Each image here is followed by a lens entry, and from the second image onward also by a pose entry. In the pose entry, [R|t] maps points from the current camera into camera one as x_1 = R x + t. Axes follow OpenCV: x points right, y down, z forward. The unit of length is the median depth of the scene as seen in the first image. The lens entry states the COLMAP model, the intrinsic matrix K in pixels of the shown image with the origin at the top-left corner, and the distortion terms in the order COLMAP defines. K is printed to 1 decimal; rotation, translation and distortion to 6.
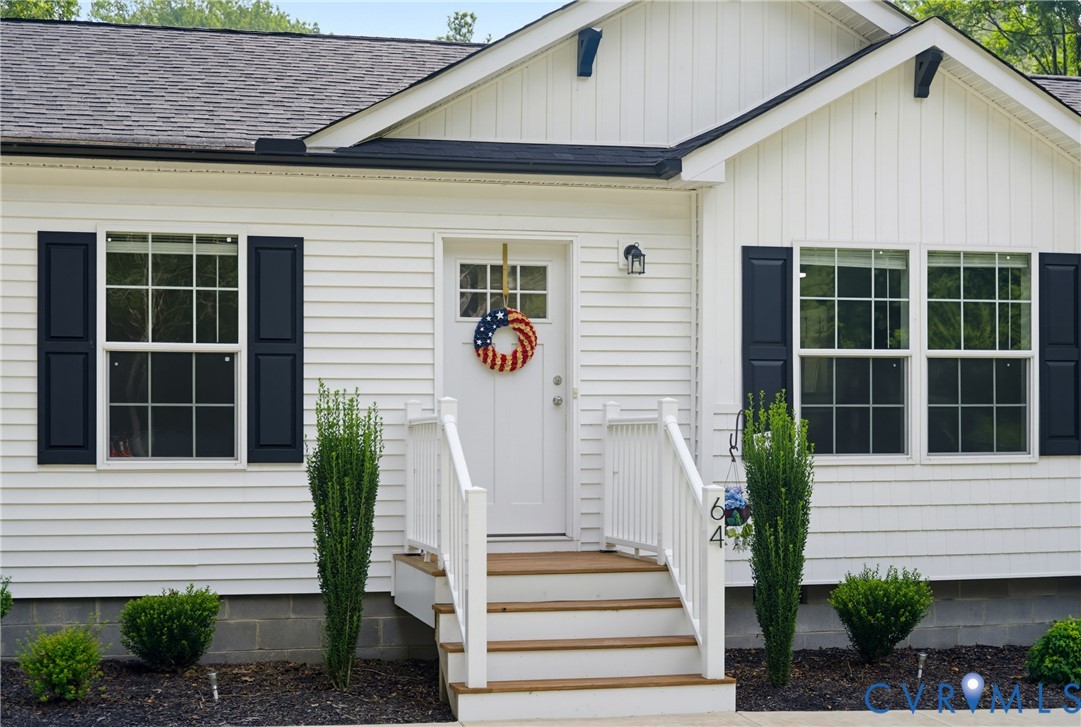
lens RADIAL K [[2549.2, 0, 540.5], [0, 2549.2, 363.5], [0, 0, 1]] dist [0.058536, 0.151711]
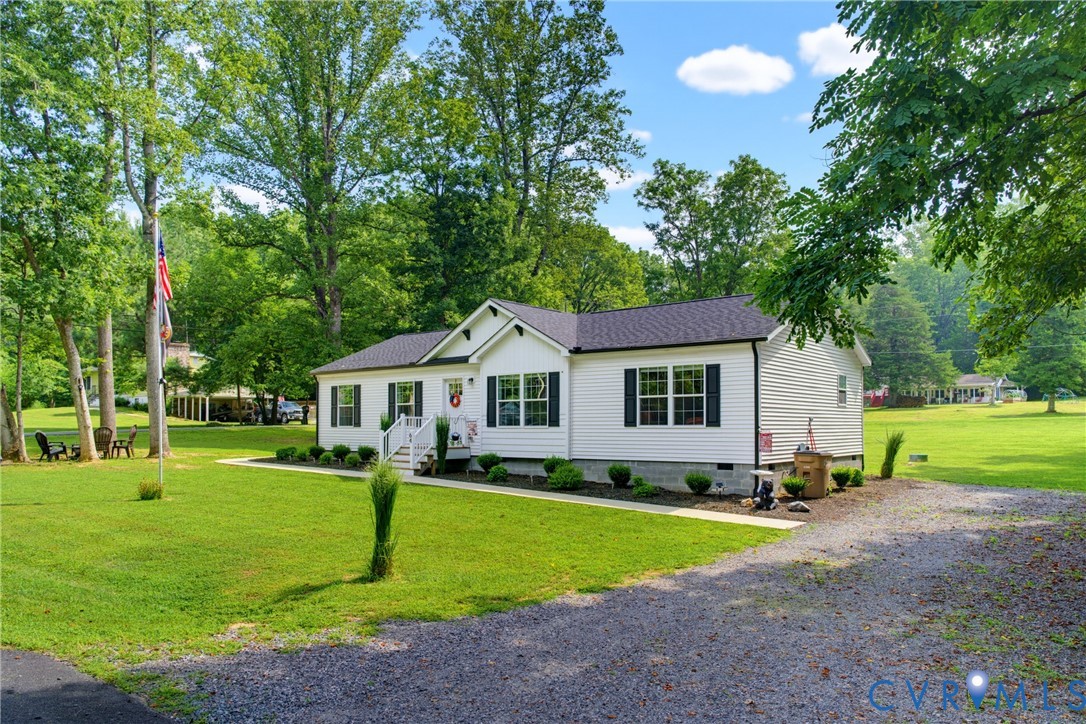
lens RADIAL K [[747.4, 0, 543.0], [0, 747.4, 362.0], [0, 0, 1]] dist [-0.001824, -0.000231]
pose [[0.524196, -0.068728, -0.848820, 1.190405], [0.031265, 0.997619, -0.061468, 0.009263], [0.851024, 0.005683, 0.525097, 0.431826]]
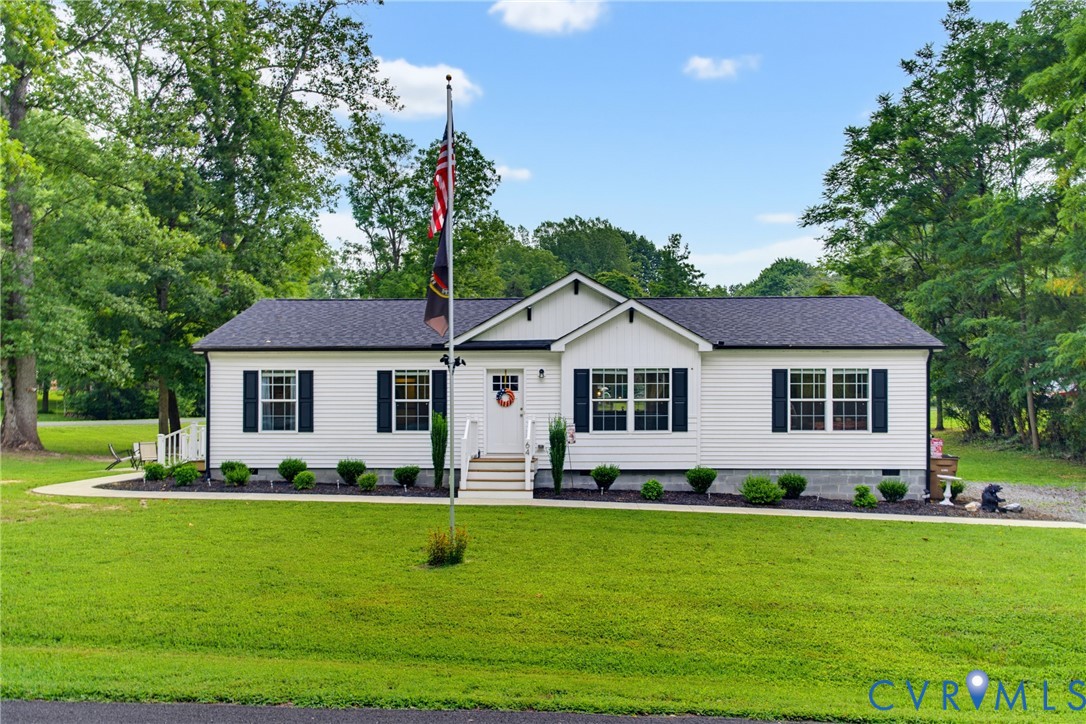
lens RADIAL K [[687.3, 0, 543.0], [0, 687.3, 362.0], [0, 0, 1]] dist [0.021538, 0.000145]
pose [[0.929874, -0.031419, -0.366534, 0.380253], [0.008462, 0.997909, -0.064072, 0.003269], [0.367781, 0.056477, 0.928196, 0.135785]]
